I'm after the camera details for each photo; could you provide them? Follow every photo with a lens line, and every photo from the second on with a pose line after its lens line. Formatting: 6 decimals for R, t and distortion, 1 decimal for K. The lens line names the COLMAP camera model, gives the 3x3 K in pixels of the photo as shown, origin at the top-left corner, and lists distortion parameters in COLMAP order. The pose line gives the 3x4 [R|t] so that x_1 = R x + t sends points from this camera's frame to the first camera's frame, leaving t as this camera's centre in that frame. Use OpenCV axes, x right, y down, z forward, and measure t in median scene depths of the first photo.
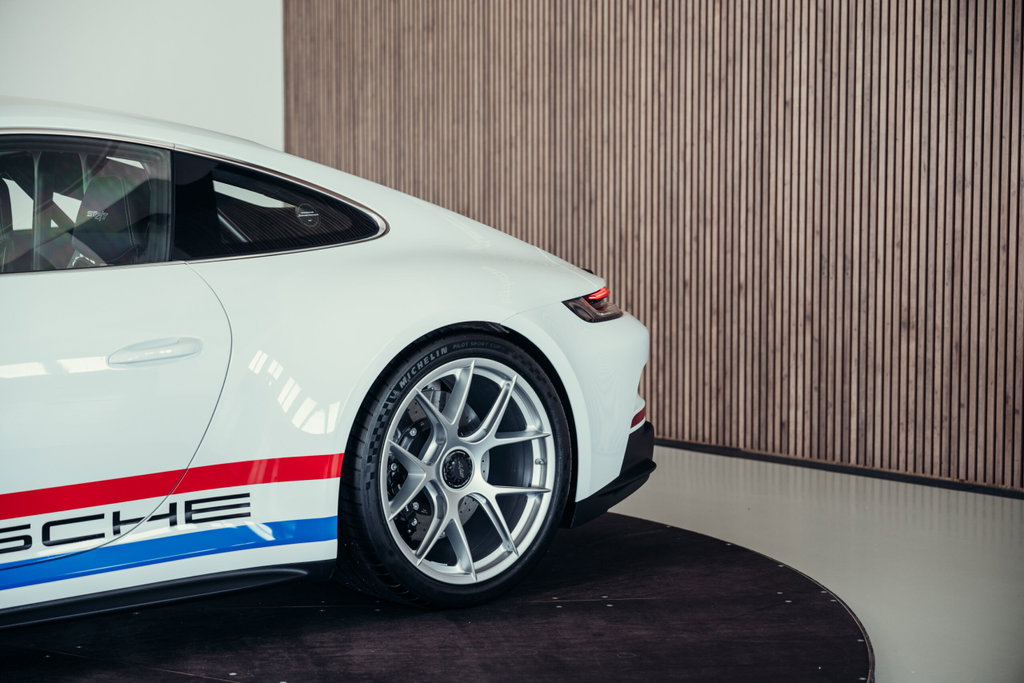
lens RADIAL K [[1903.8, 0, 512.0], [0, 1903.8, 341.5], [0, 0, 1]] dist [0.041768, 0.106827]
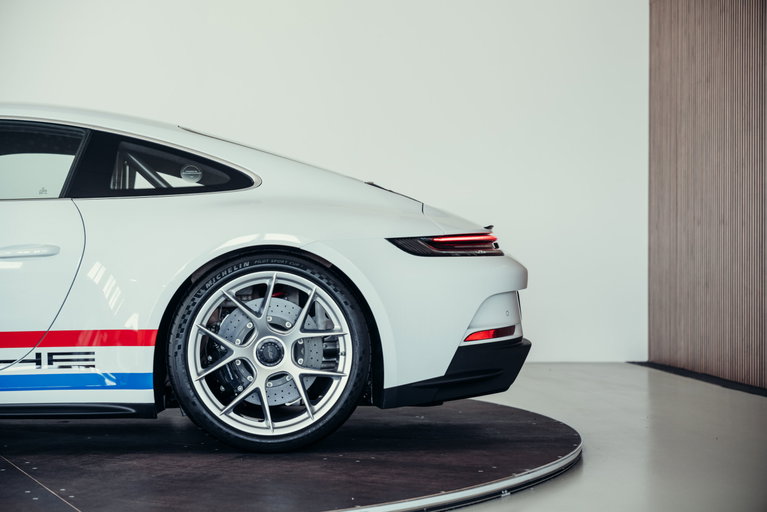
lens RADIAL K [[1426.0, 0, 383.5], [0, 1426.0, 256.0], [0, 0, 1]] dist [0.041768, 0.106827]
pose [[0.816894, 0.000694, -0.576788, 0.653625], [-0.053001, 0.995859, -0.073867, 0.071251], [0.574348, 0.090912, 0.813548, 0.201162]]
